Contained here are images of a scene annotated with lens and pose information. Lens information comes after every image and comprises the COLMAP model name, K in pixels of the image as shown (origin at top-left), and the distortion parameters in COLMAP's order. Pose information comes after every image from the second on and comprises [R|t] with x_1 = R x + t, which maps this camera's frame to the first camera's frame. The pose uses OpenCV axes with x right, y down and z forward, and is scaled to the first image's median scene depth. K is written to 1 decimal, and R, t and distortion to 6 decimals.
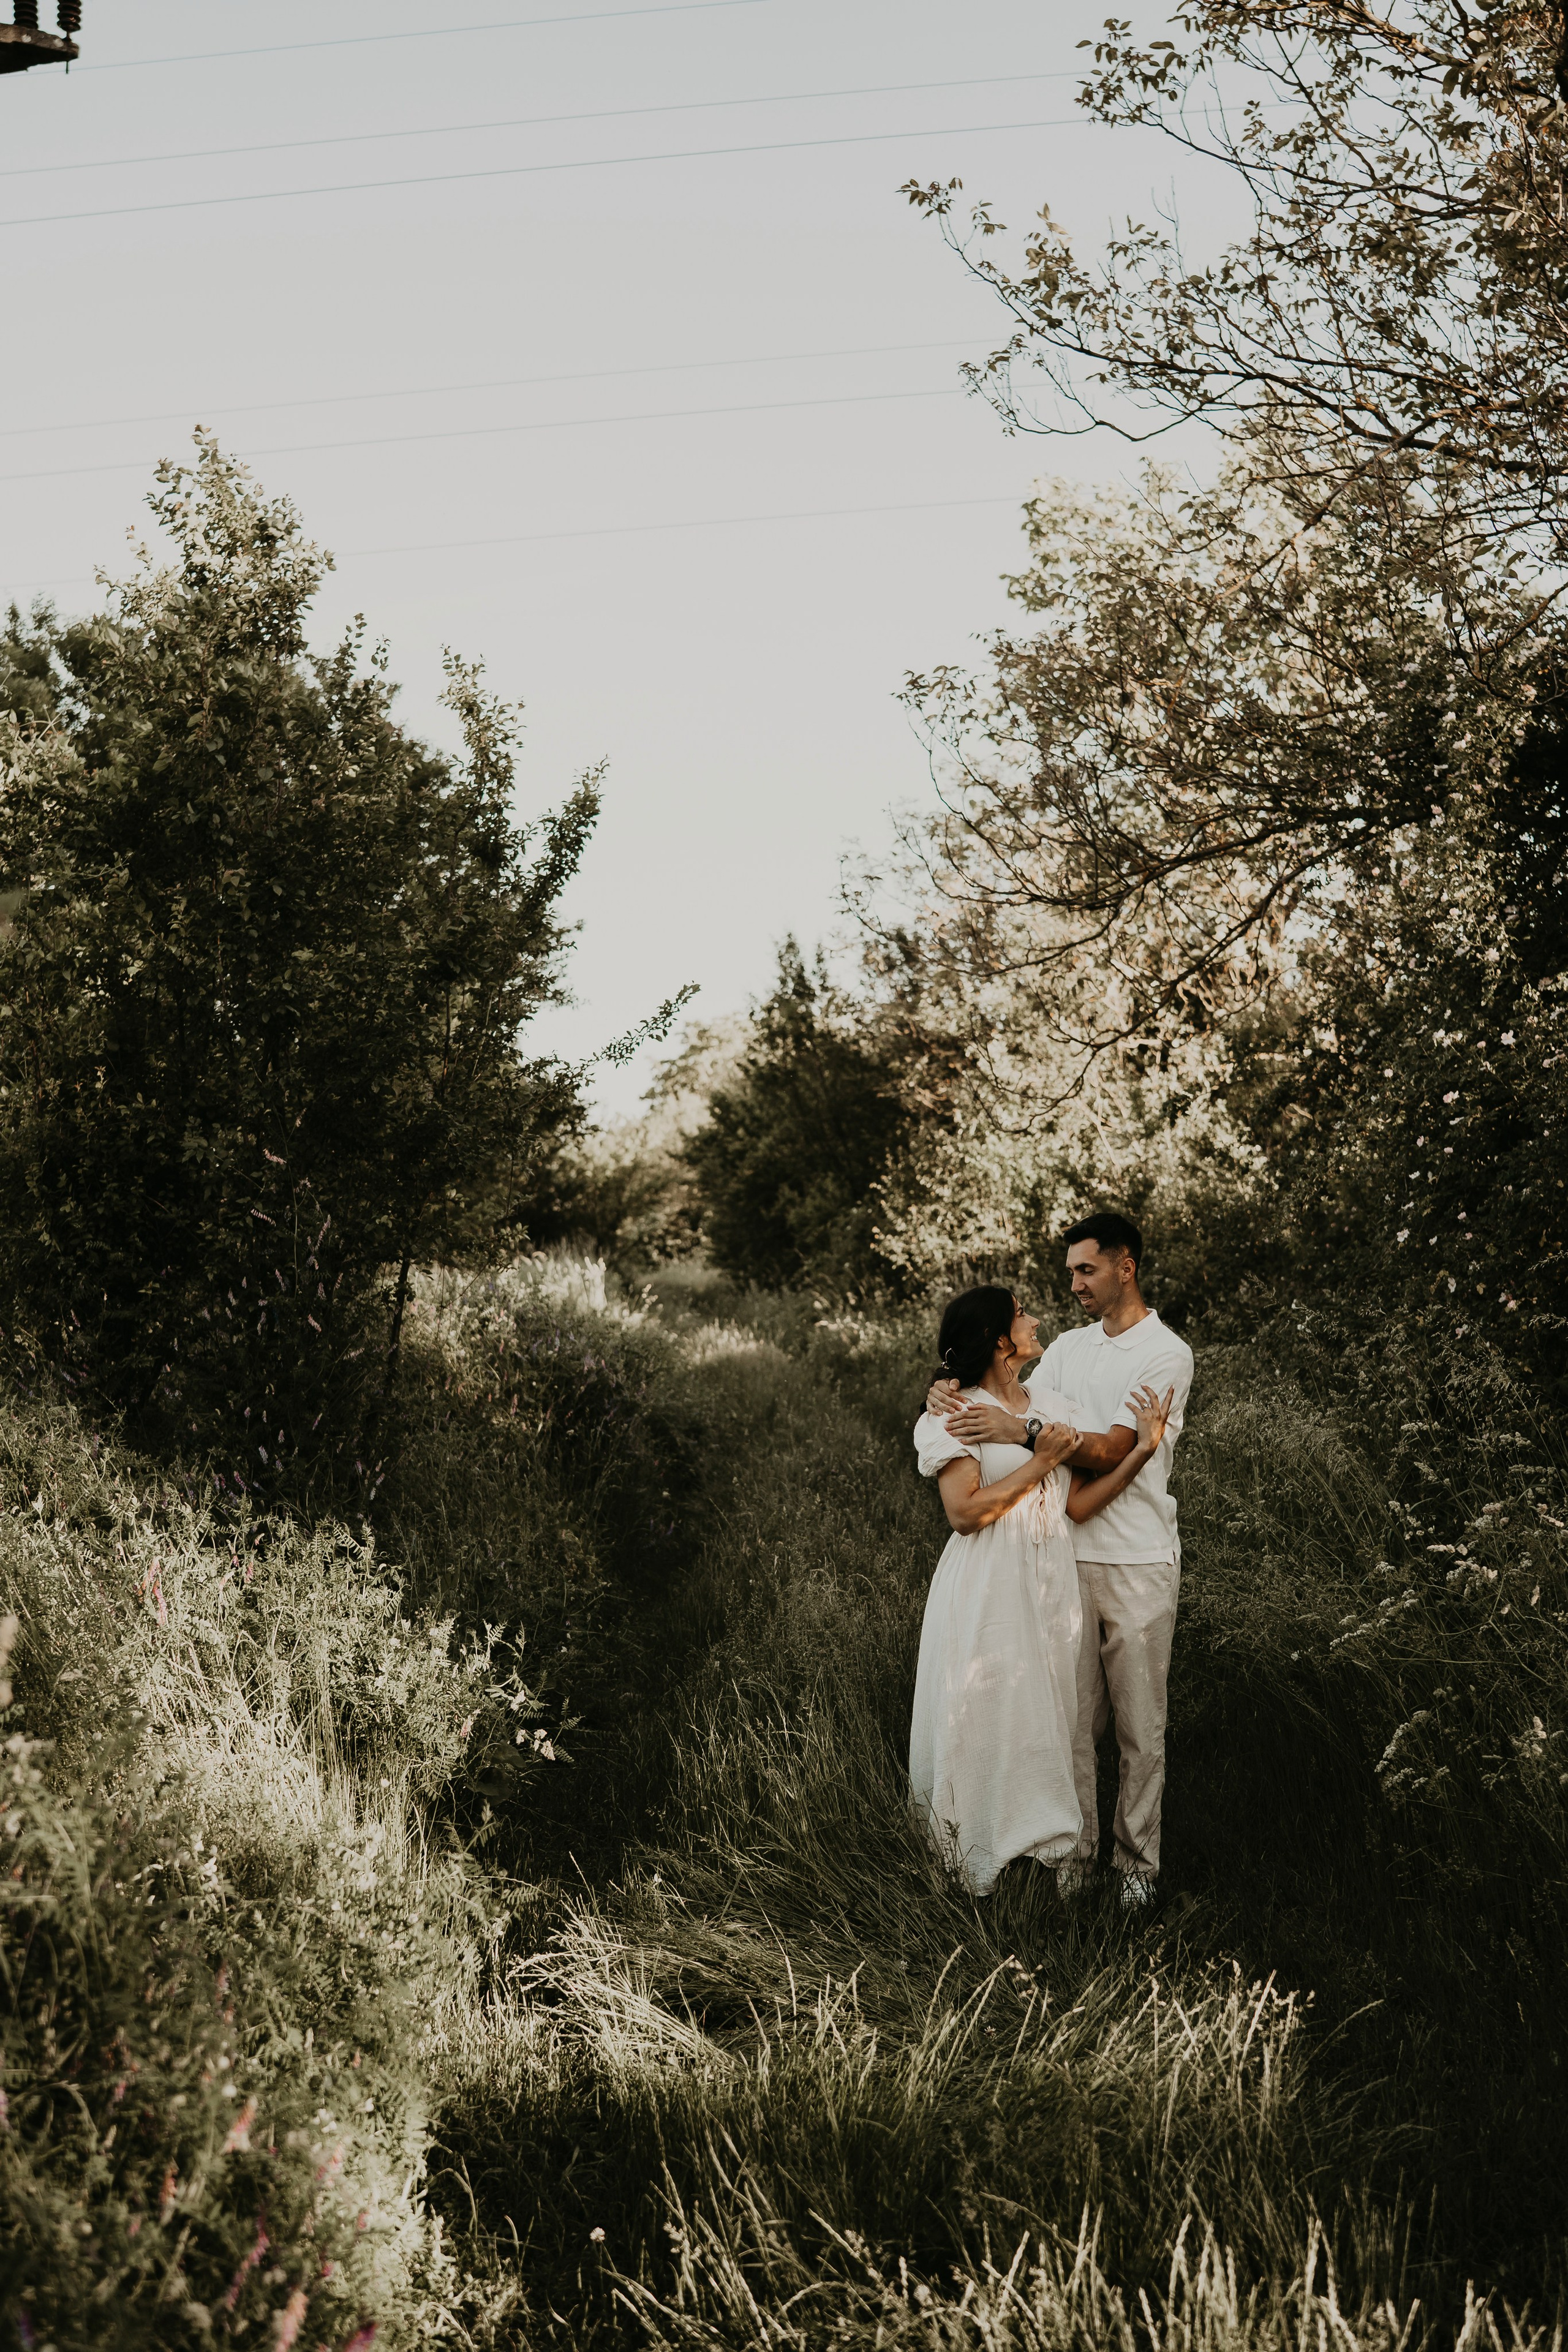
lens RADIAL K [[1847.2, 0, 784.0], [0, 1847.2, 1176.0], [0, 0, 1]] dist [-0.165063, 0.040849]
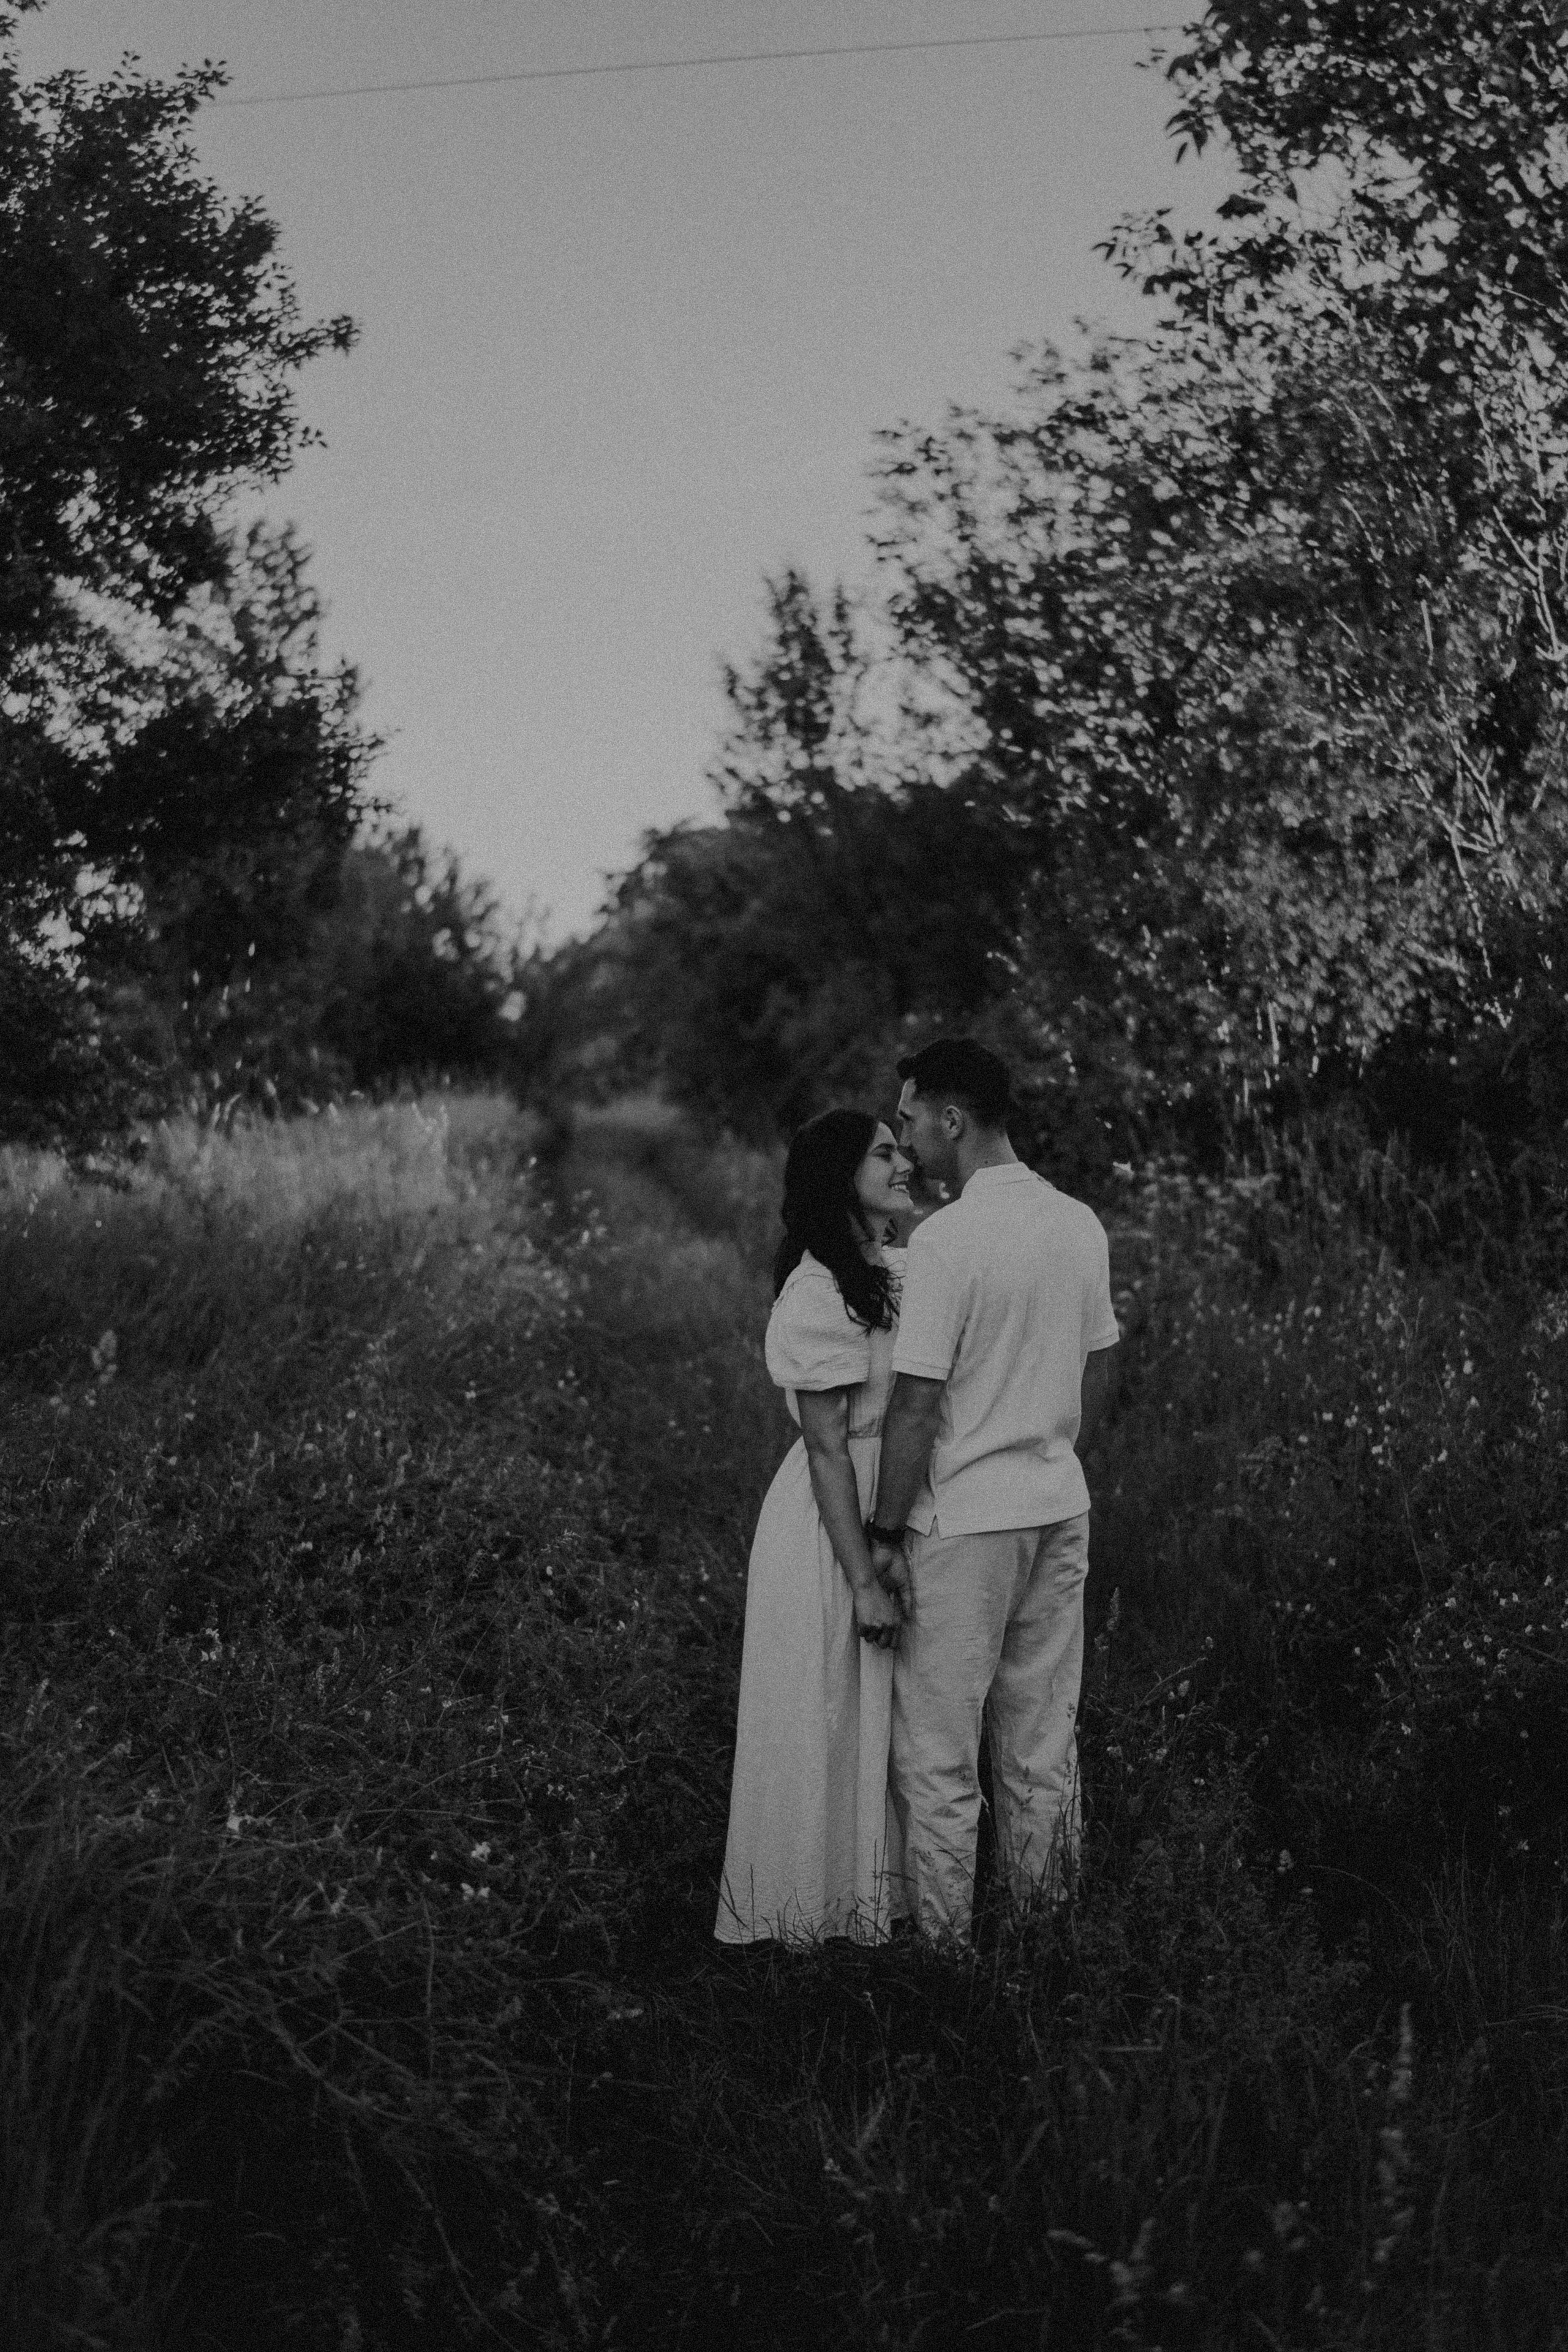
lens RADIAL K [[1847.2, 0, 784.0], [0, 1847.2, 1176.0], [0, 0, 1]] dist [-0.165063, 0.040849]
pose [[0.999809, 0.000078, 0.019563, -0.010901], [-0.001890, 0.995701, 0.092605, 0.012838], [-0.019472, -0.092624, 0.995511, 0.384275]]
